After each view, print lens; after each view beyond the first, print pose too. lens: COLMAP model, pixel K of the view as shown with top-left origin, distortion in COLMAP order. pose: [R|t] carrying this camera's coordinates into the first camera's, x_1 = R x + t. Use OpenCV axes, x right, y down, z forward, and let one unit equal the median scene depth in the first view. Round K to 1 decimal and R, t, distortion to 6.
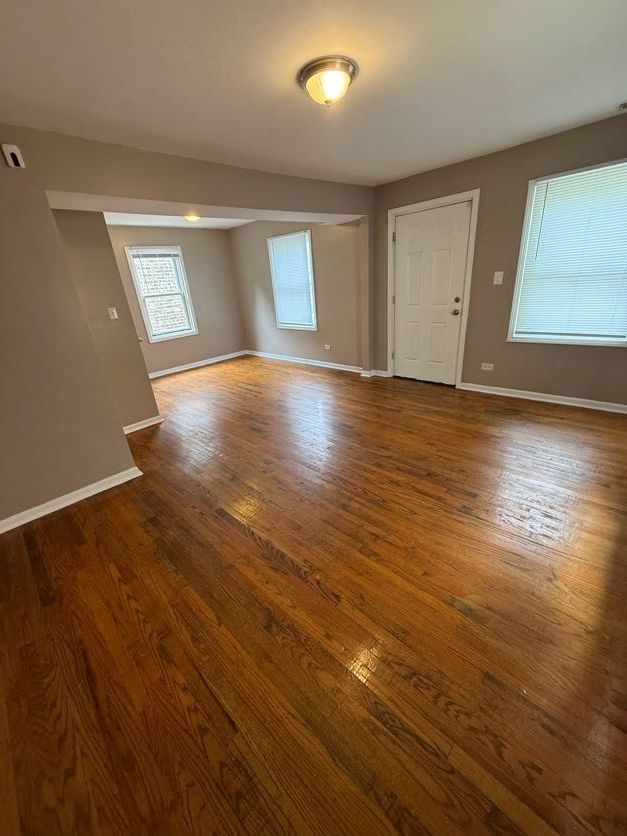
lens RADIAL K [[334.0, 0, 311.6], [0, 334.0, 419.6], [0, 0, 1]] dist [0.000914, 0.000048]
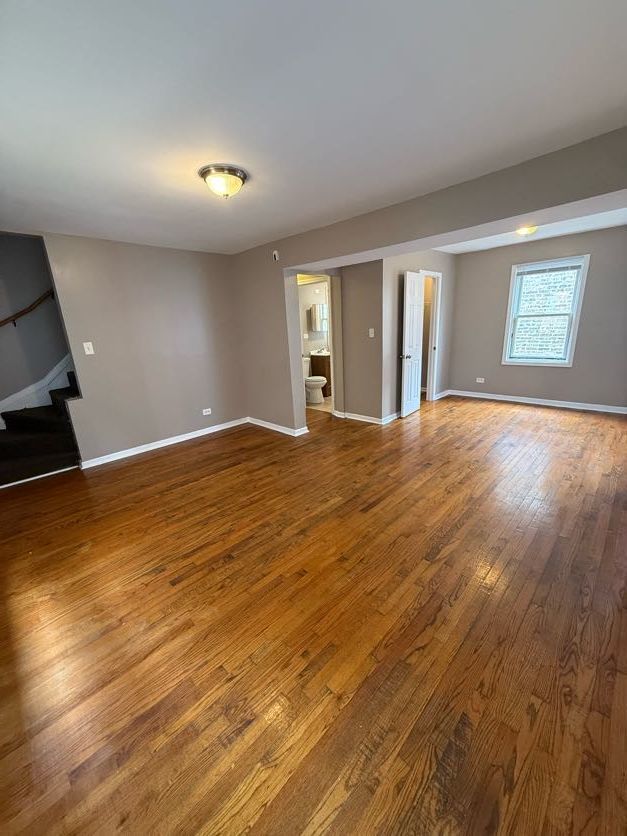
lens RADIAL K [[334.0, 0, 311.6], [0, 334.0, 419.6], [0, 0, 1]] dist [0.000914, 0.000048]
pose [[-0.005754, 0.358925, -0.933349, 0.933496], [-0.341807, 0.876440, 0.339147, -0.467766], [0.939752, 0.320977, 0.117640, 0.887010]]
